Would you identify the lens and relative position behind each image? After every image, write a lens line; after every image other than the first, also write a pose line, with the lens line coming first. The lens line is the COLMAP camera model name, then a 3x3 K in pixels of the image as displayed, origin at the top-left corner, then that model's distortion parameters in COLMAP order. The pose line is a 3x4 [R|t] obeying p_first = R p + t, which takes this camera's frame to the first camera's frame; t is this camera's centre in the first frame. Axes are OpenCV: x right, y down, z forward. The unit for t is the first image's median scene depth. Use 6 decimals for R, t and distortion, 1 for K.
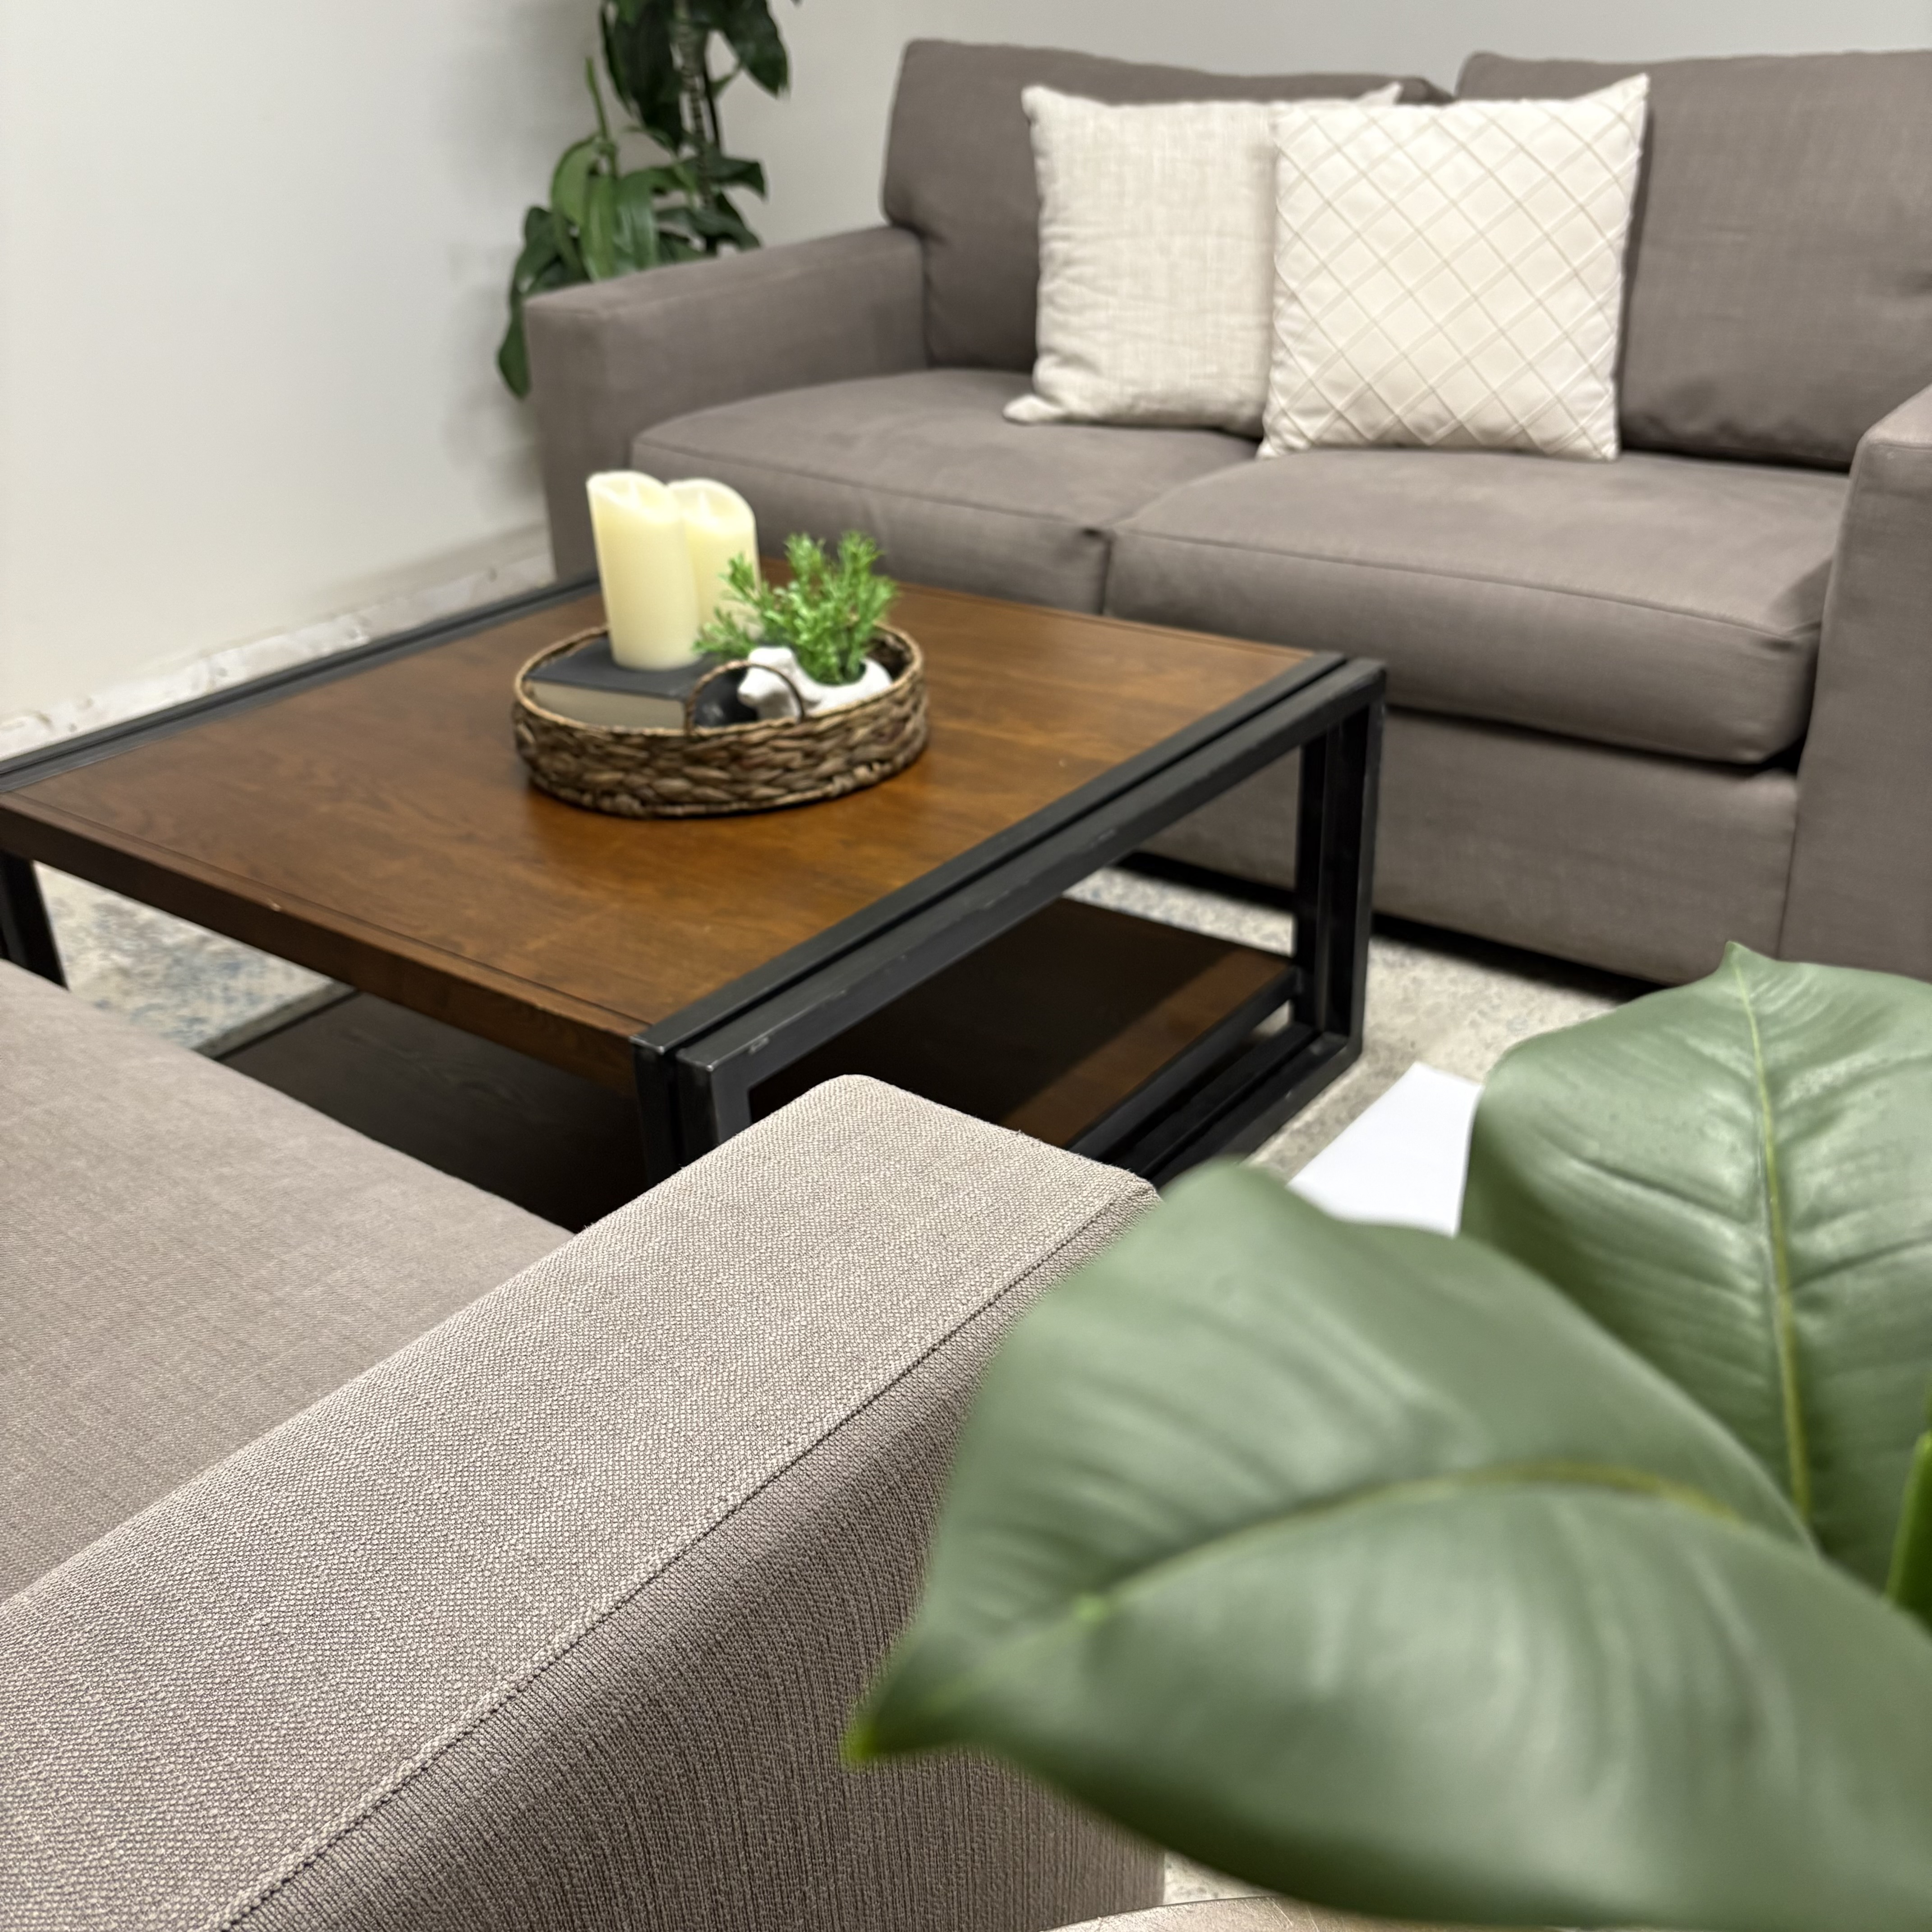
lens RADIAL K [[1981.2, 0, 981.2], [0, 1981.2, 977.7], [0, 0, 1]] dist [0.037063, 0.000000]
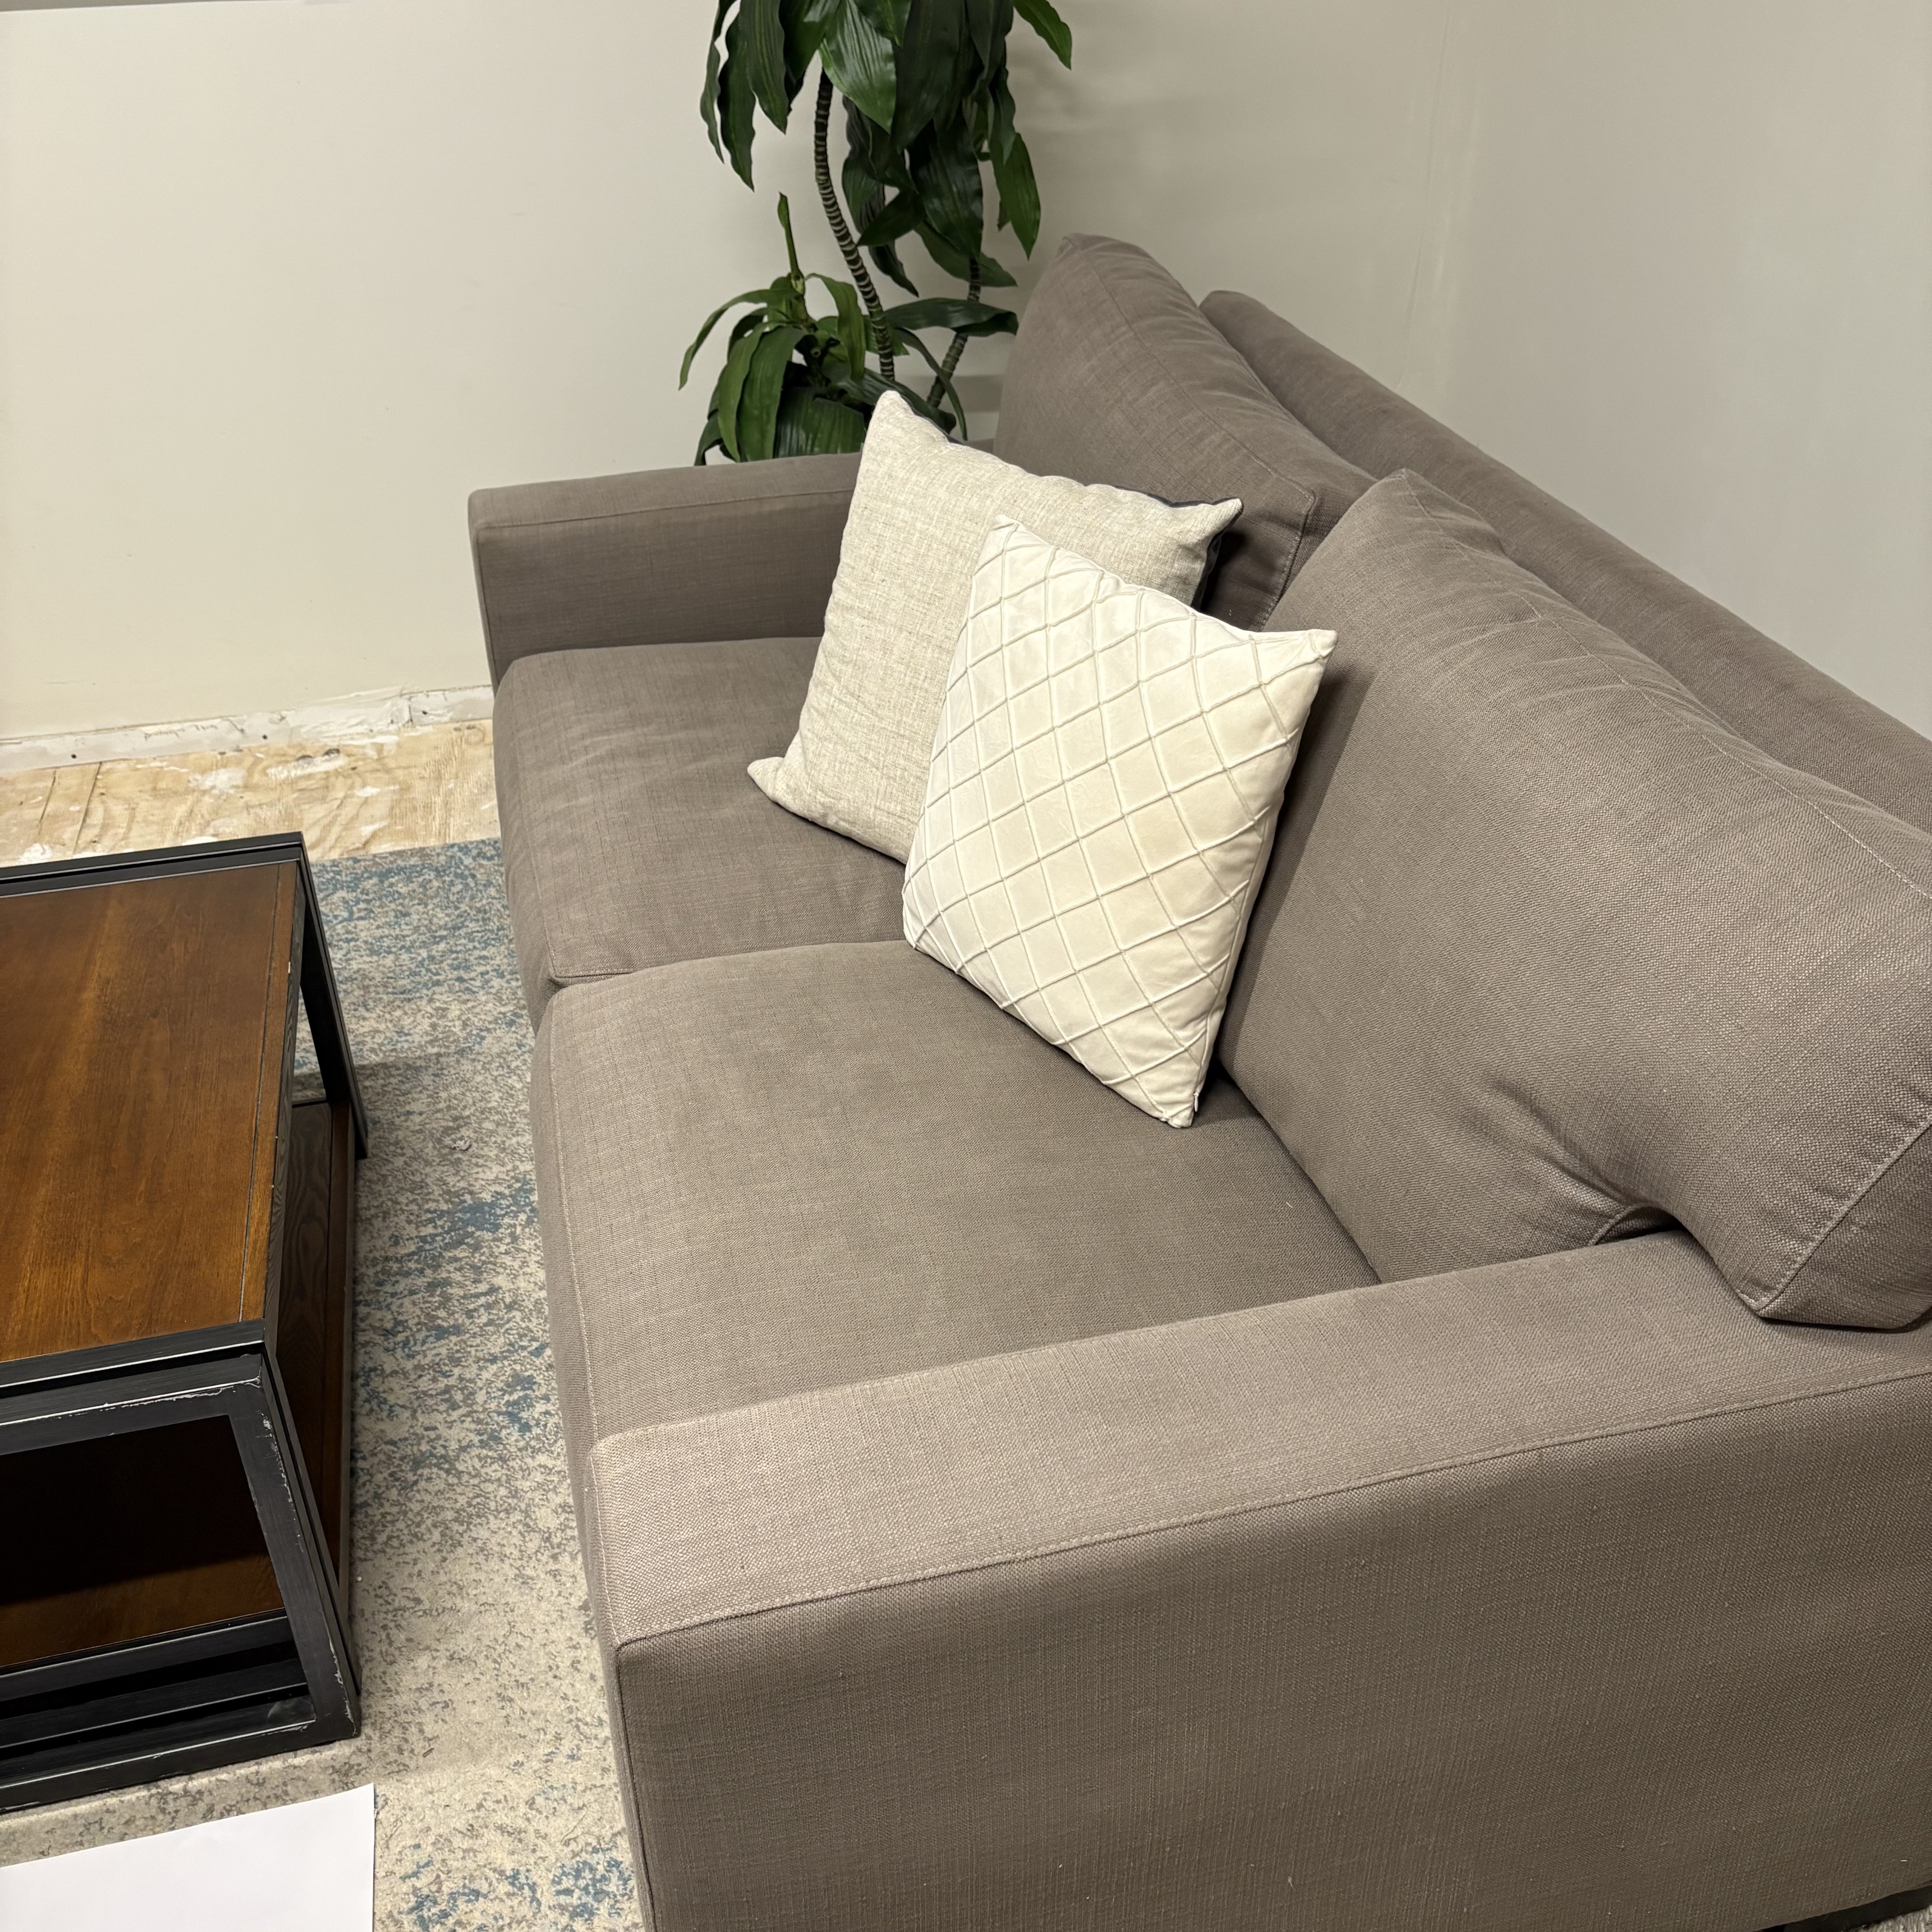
lens RADIAL K [[1981.2, 0, 972.3], [0, 1981.2, 963.5], [0, 0, 1]] dist [0.037063, 0.000000]
pose [[0.782581, 0.351709, -0.513680, 0.918252], [-0.301085, 0.936031, 0.182190, -0.639740], [0.544898, 0.012083, 0.838415, 0.551076]]
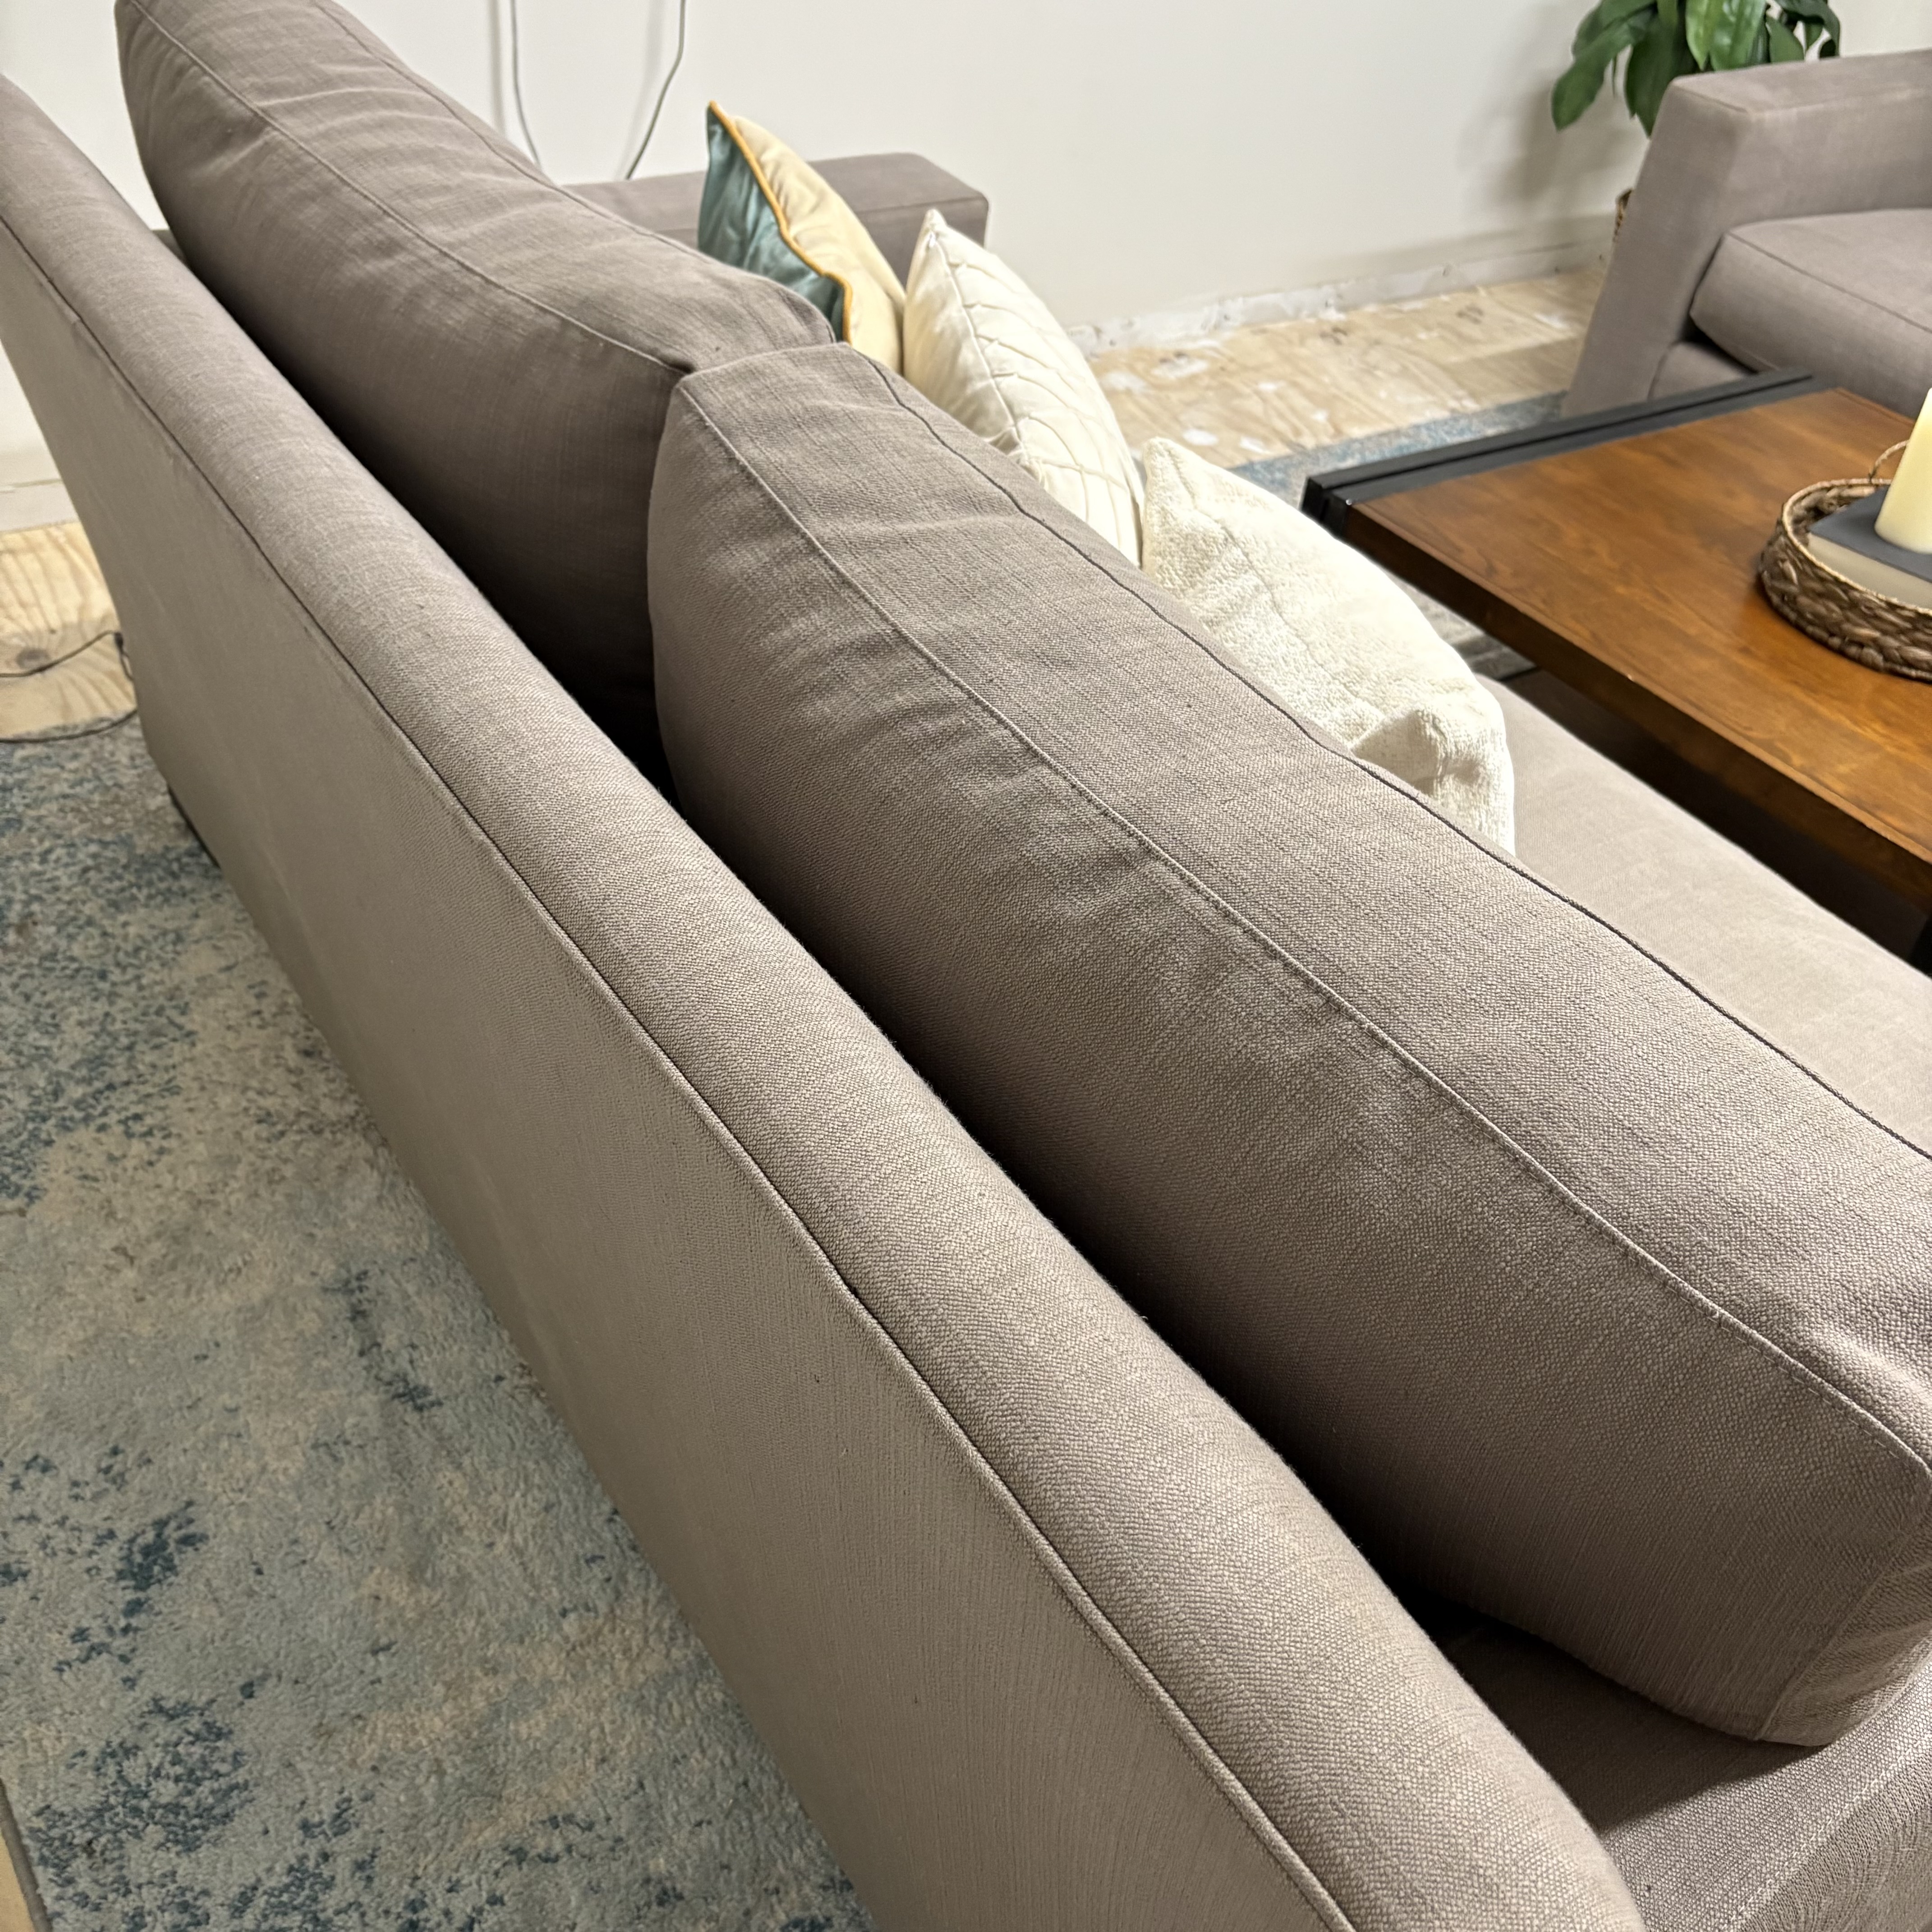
lens RADIAL K [[1981.2, 0, 966.1], [0, 1981.2, 955.7], [0, 0, 1]] dist [0.037063, 0.000000]
pose [[0.938434, 0.307038, -0.158334, -0.466309], [-0.271380, 0.938815, 0.212085, -0.020568], [0.213765, -0.156059, 0.964339, -0.407960]]
